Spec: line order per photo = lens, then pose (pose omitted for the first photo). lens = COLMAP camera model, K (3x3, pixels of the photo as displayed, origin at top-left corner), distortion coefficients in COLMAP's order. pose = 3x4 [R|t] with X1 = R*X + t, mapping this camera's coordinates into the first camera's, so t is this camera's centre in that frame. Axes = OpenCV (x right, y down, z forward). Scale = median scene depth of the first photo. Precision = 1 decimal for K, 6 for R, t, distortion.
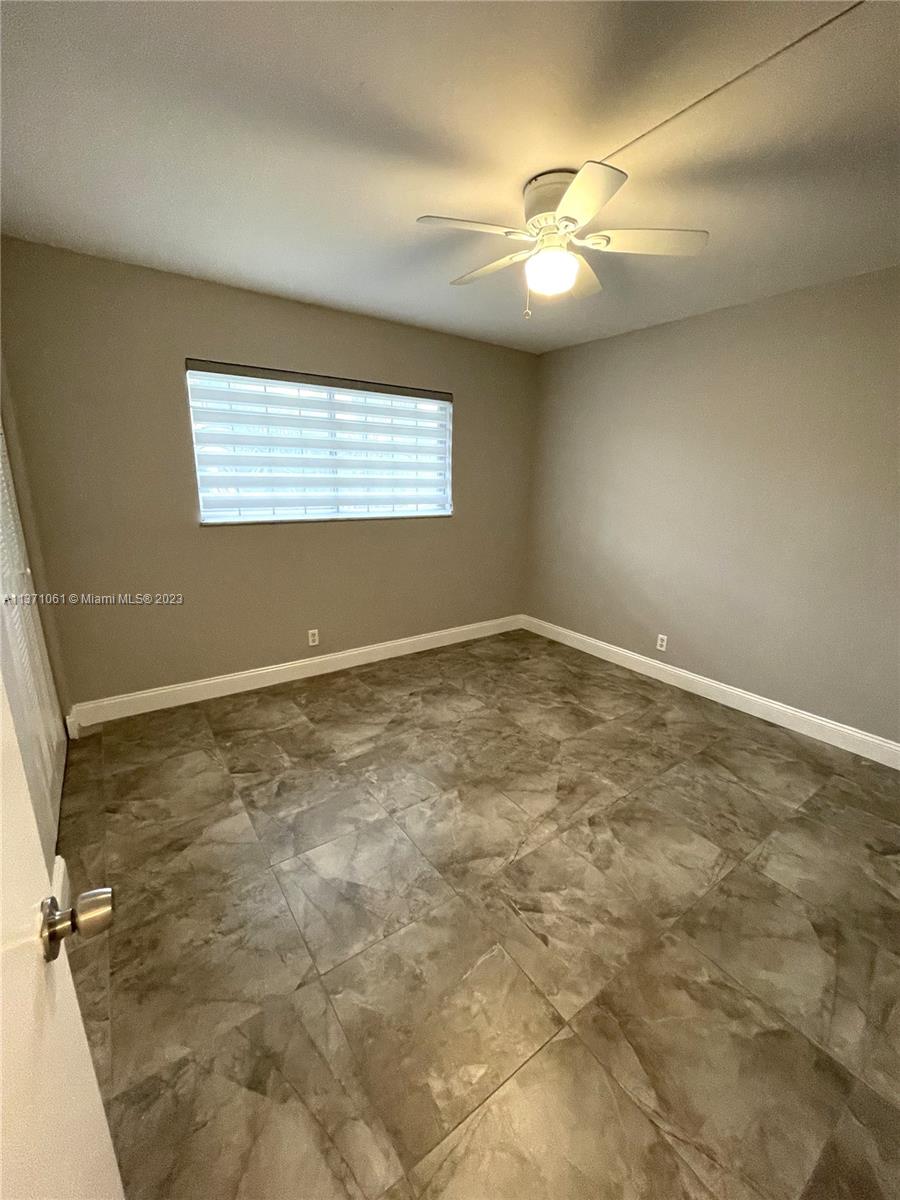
lens RADIAL K [[485.6, 0, 463.0], [0, 485.6, 589.3], [0, 0, 1]] dist [-0.000738, -0.000122]
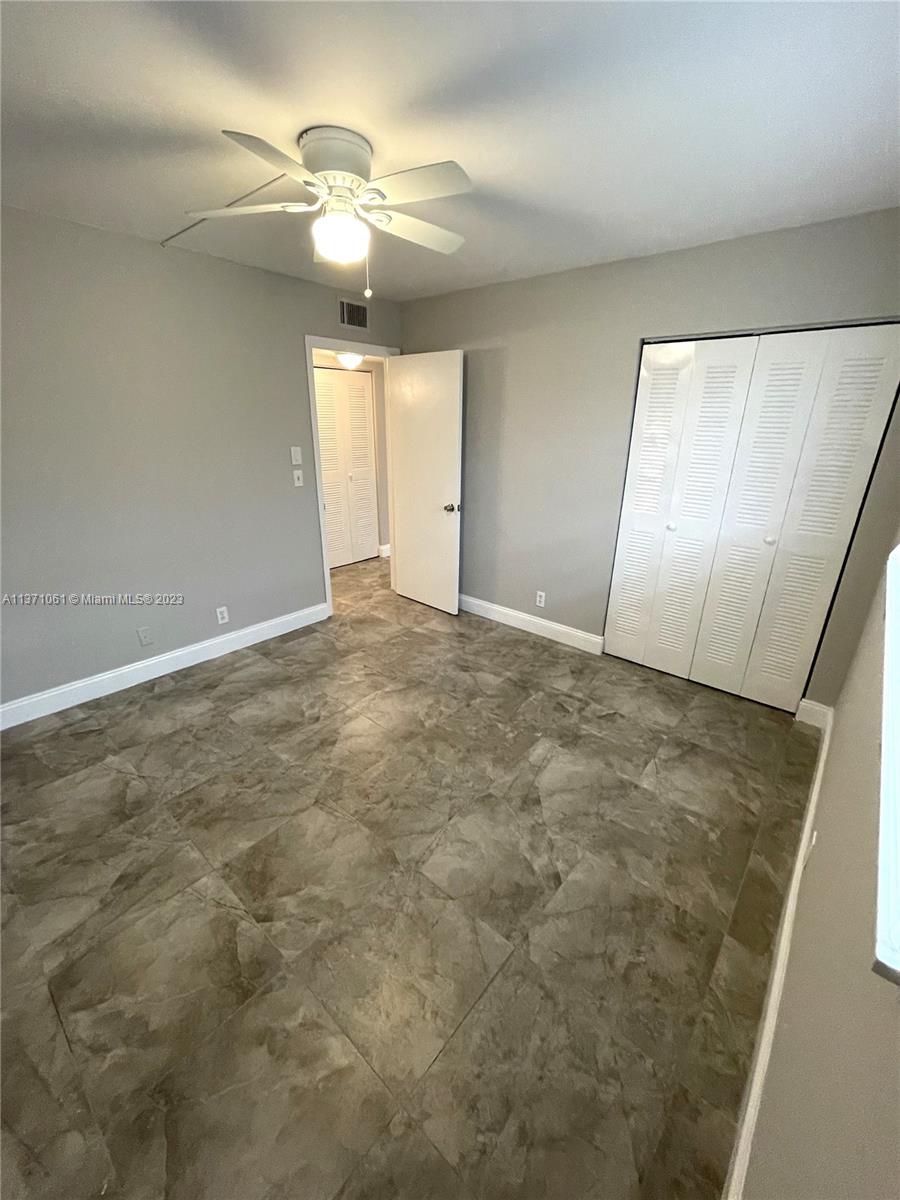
lens RADIAL K [[486.6, 0, 455.2], [0, 486.6, 598.7], [0, 0, 1]] dist [-0.012310, 0.007055]
pose [[-0.974053, 0.041613, -0.222463, 0.143897], [-0.089430, 0.832188, 0.547235, -0.422469], [0.207903, 0.552930, -0.806873, 1.547858]]
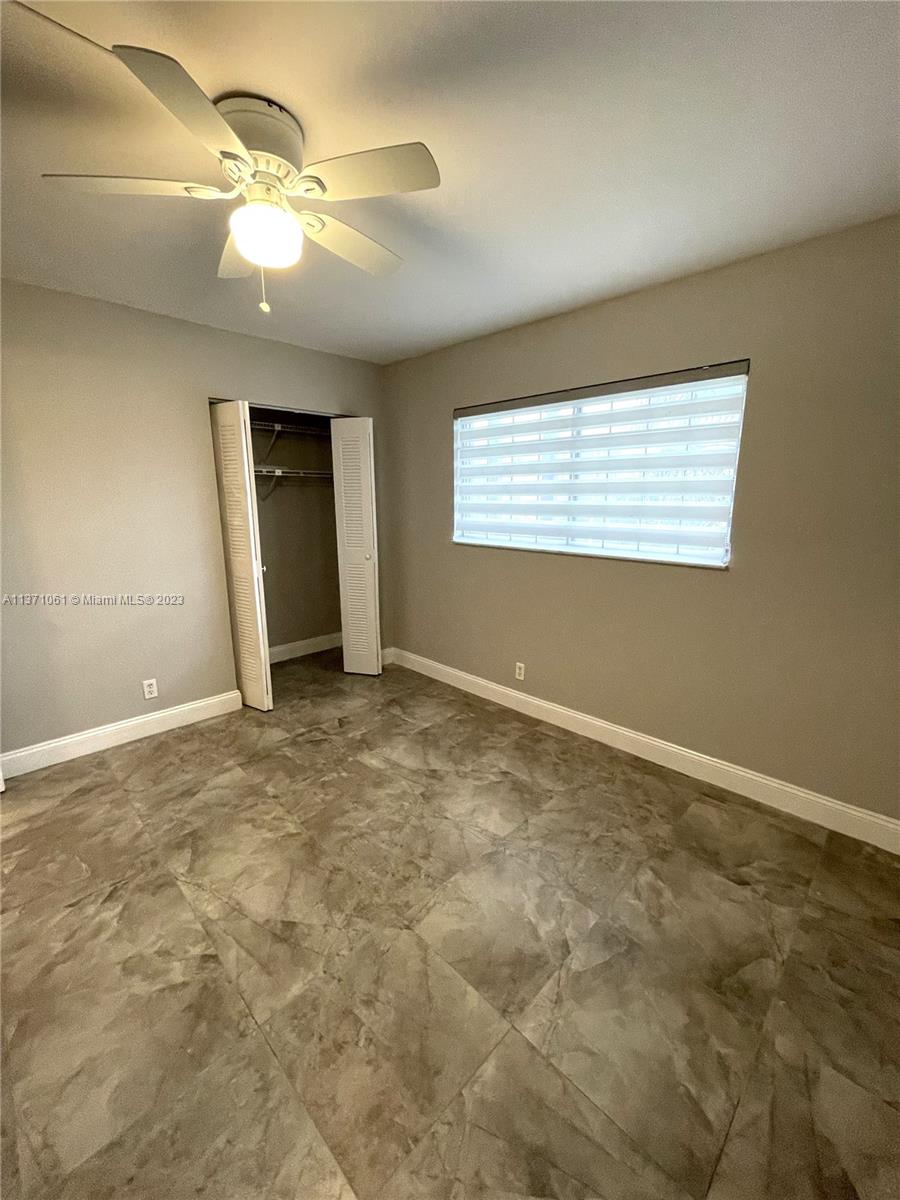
lens RADIAL K [[486.6, 0, 455.2], [0, 486.6, 598.7], [0, 0, 1]] dist [-0.012310, 0.007055]
pose [[0.156766, 0.183141, -0.970507, 0.751051], [-0.224964, 0.963447, 0.145470, -0.196095], [0.961673, 0.195524, 0.192236, 0.884832]]
